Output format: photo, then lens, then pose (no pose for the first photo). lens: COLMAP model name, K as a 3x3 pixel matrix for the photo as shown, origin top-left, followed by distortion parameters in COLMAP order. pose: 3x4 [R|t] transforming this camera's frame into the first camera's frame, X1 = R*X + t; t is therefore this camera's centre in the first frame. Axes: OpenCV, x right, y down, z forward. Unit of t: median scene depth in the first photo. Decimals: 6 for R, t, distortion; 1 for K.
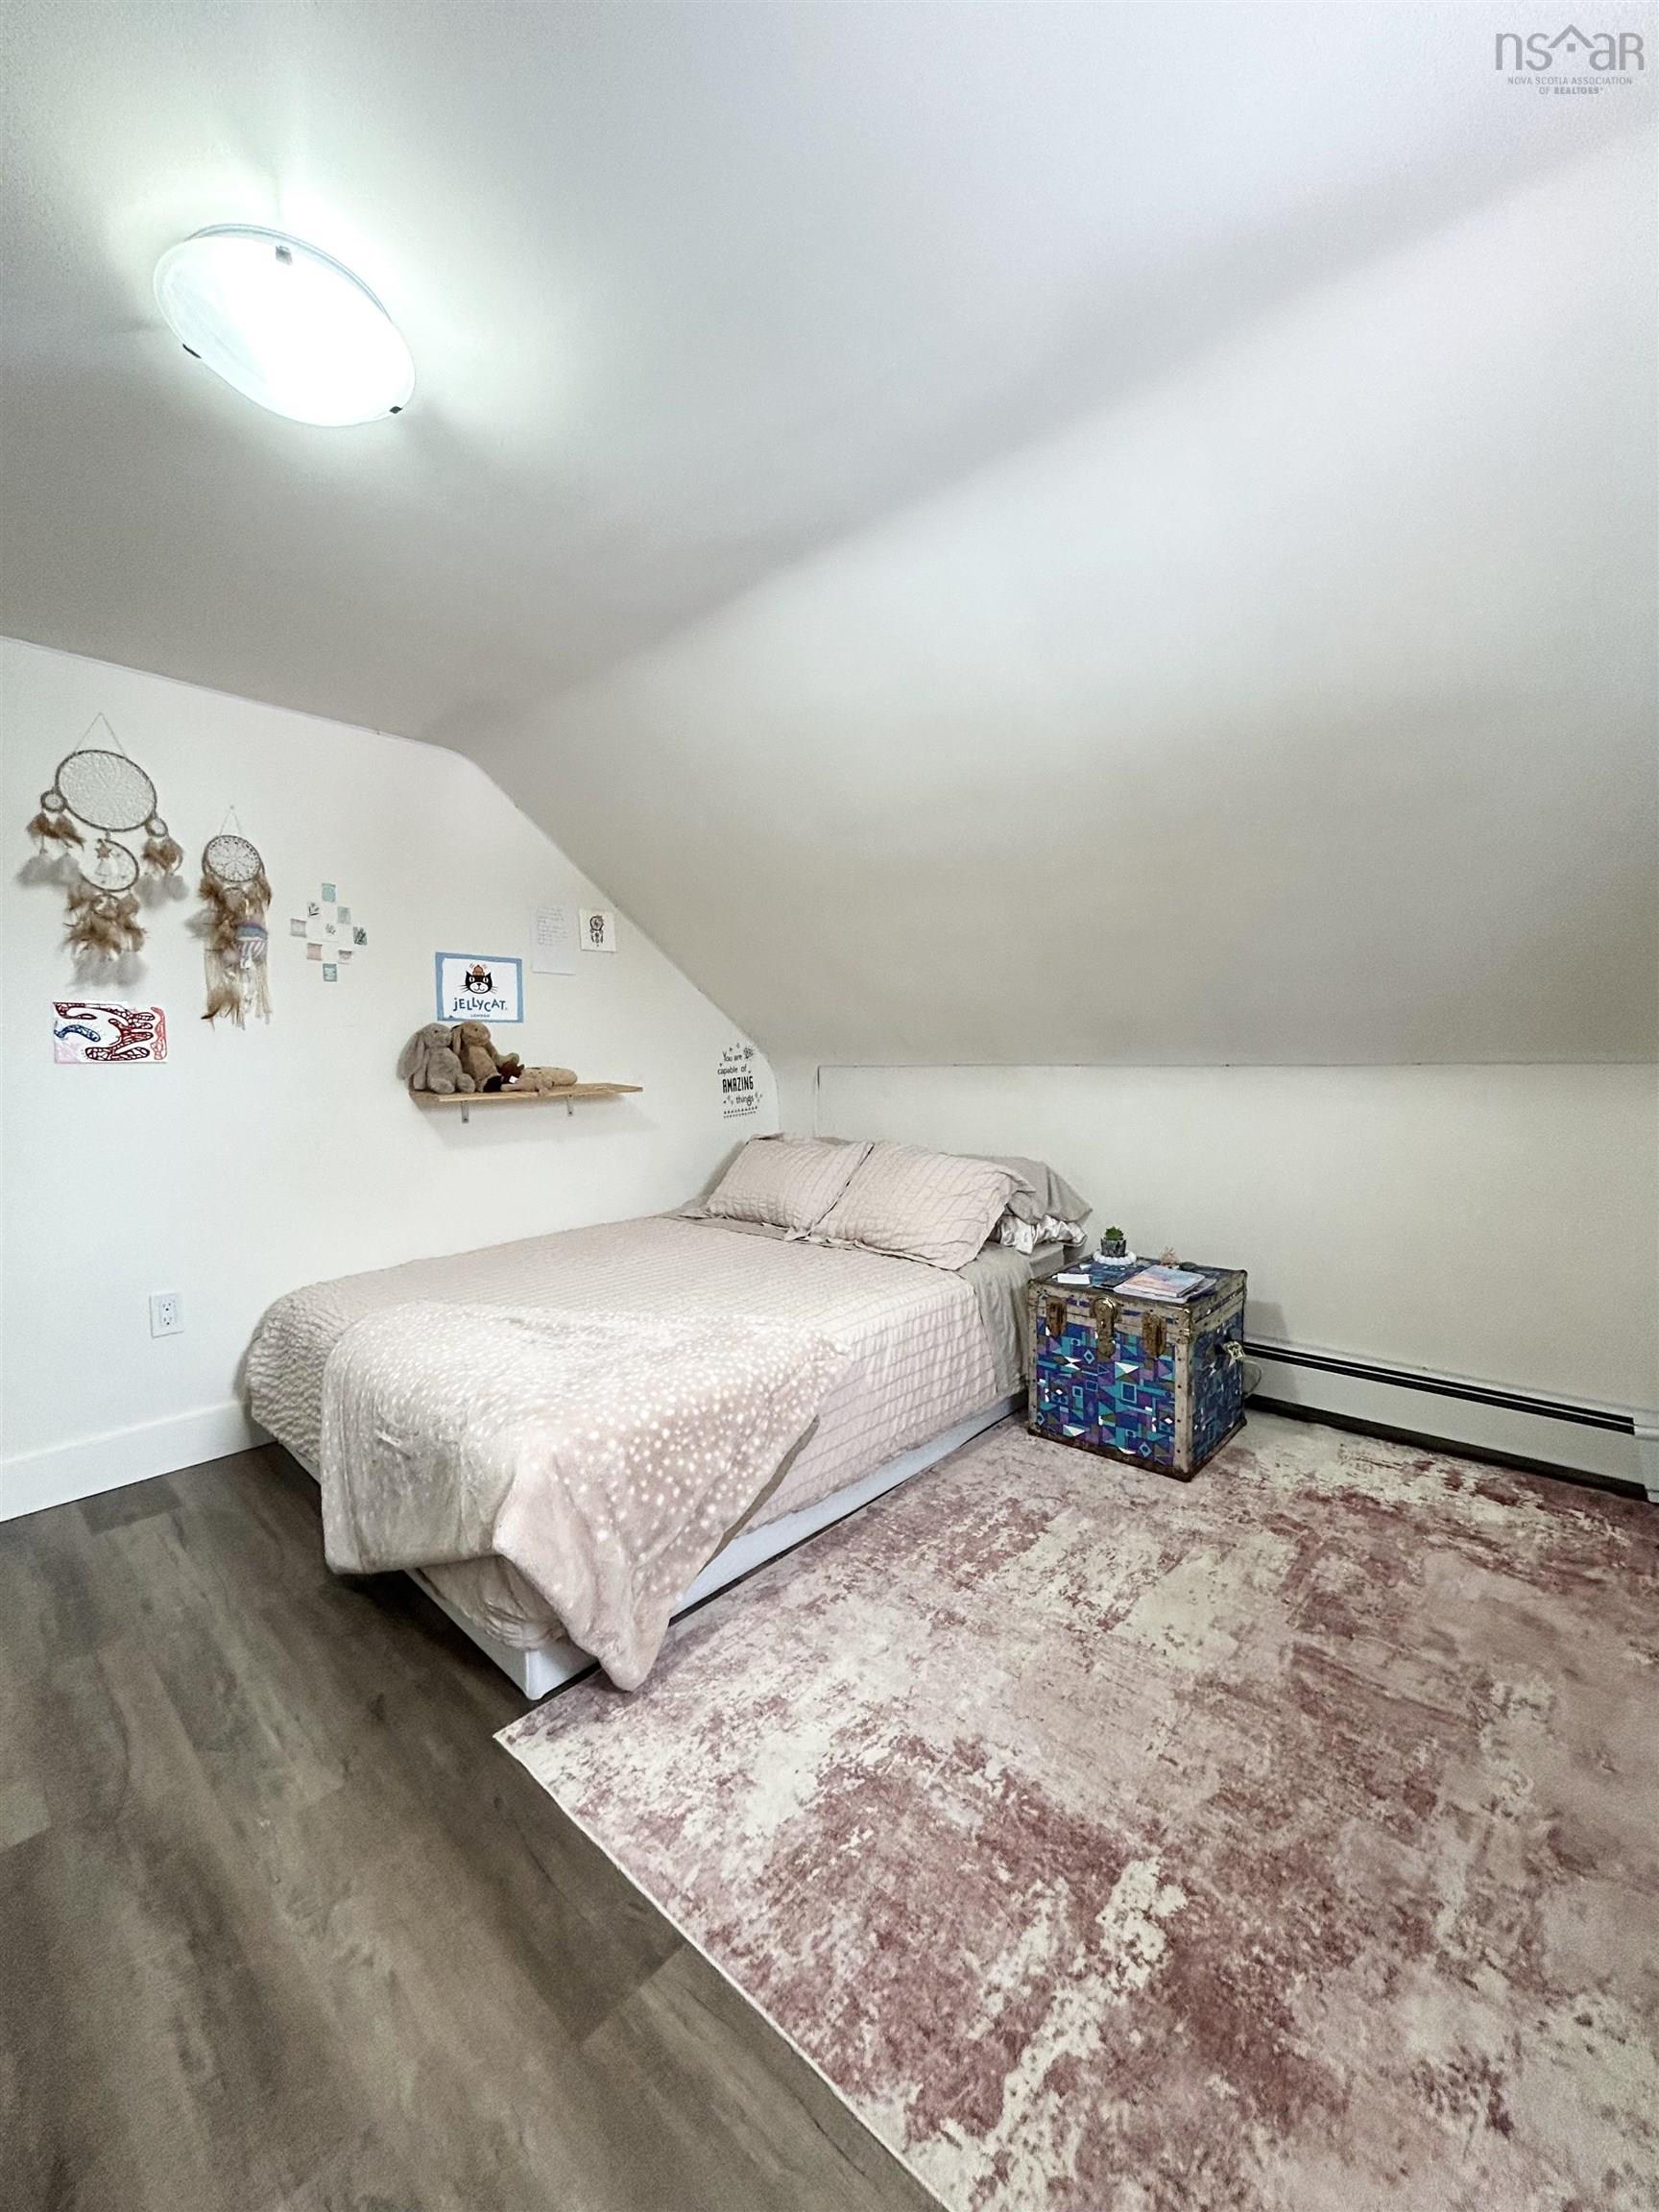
lens RADIAL K [[888.1, 0, 835.1], [0, 888.1, 1104.3], [0, 0, 1]] dist [0.004166, -0.000185]
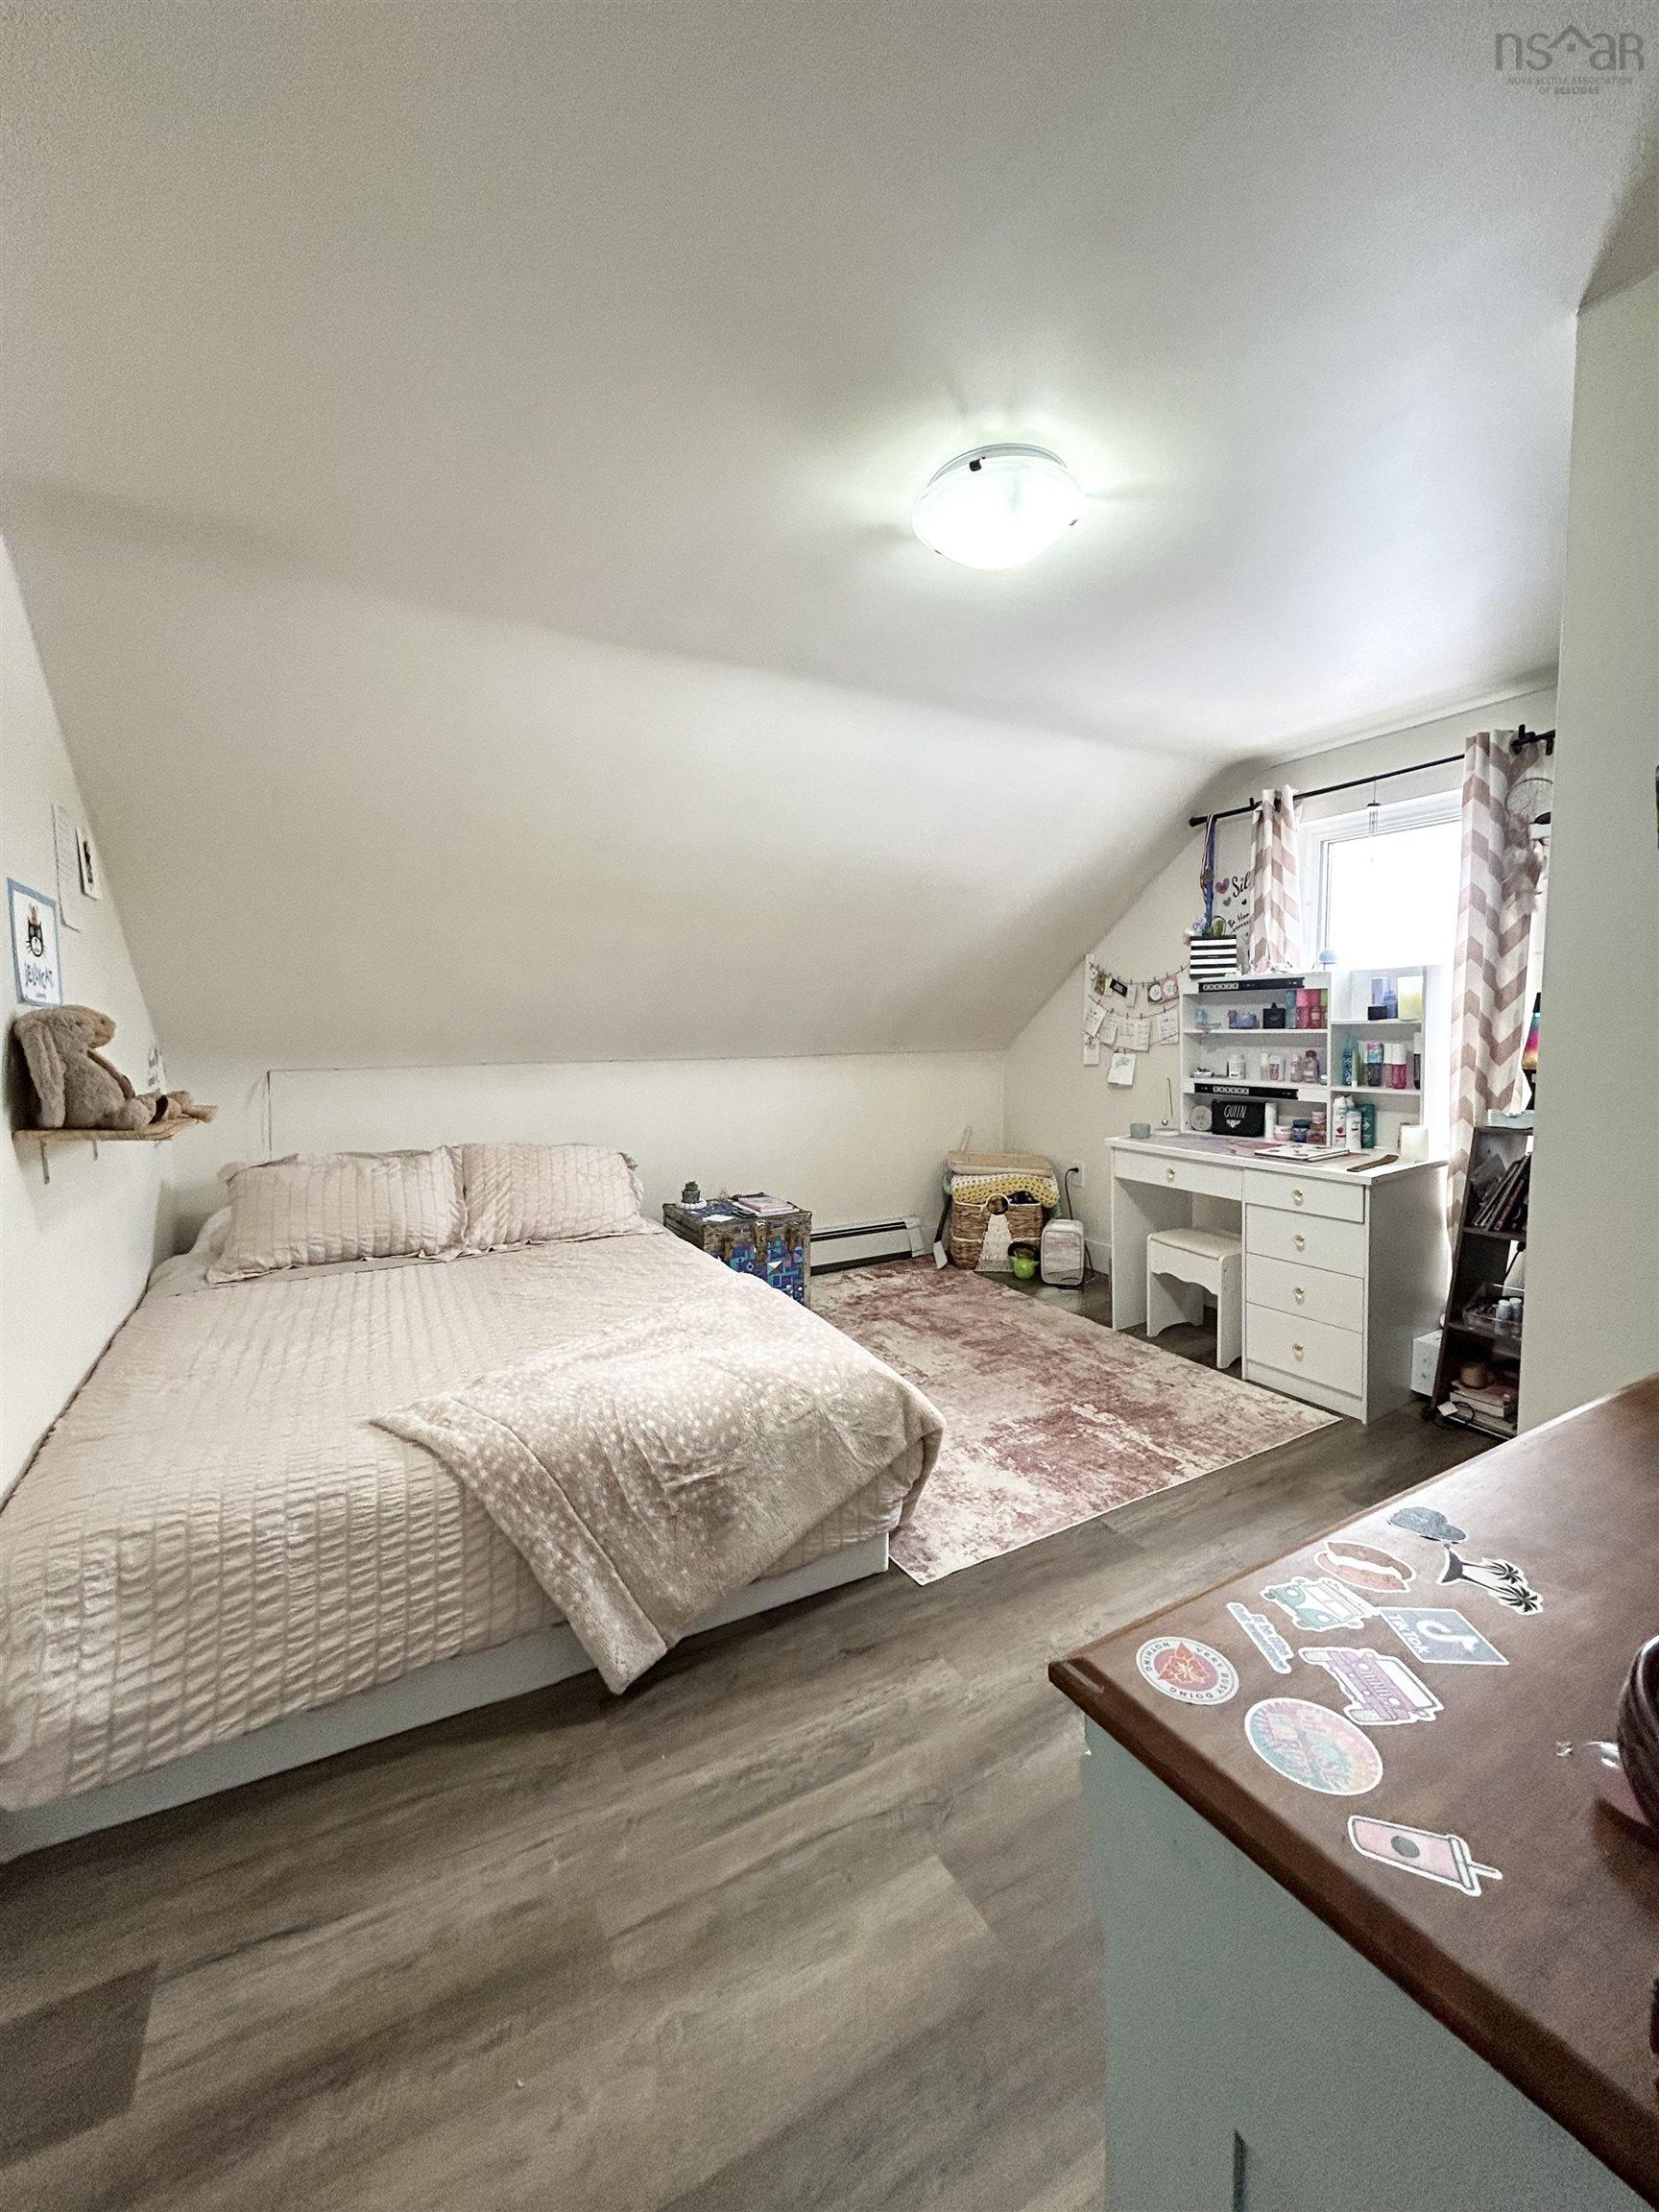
lens RADIAL K [[888.1, 0, 835.1], [0, 888.1, 1104.3], [0, 0, 1]] dist [0.004166, -0.000185]
pose [[0.311868, -0.067494, 0.947725, -1.376692], [0.061185, 0.996830, 0.050857, -0.048721], [-0.948153, 0.042126, 0.315009, 0.589680]]
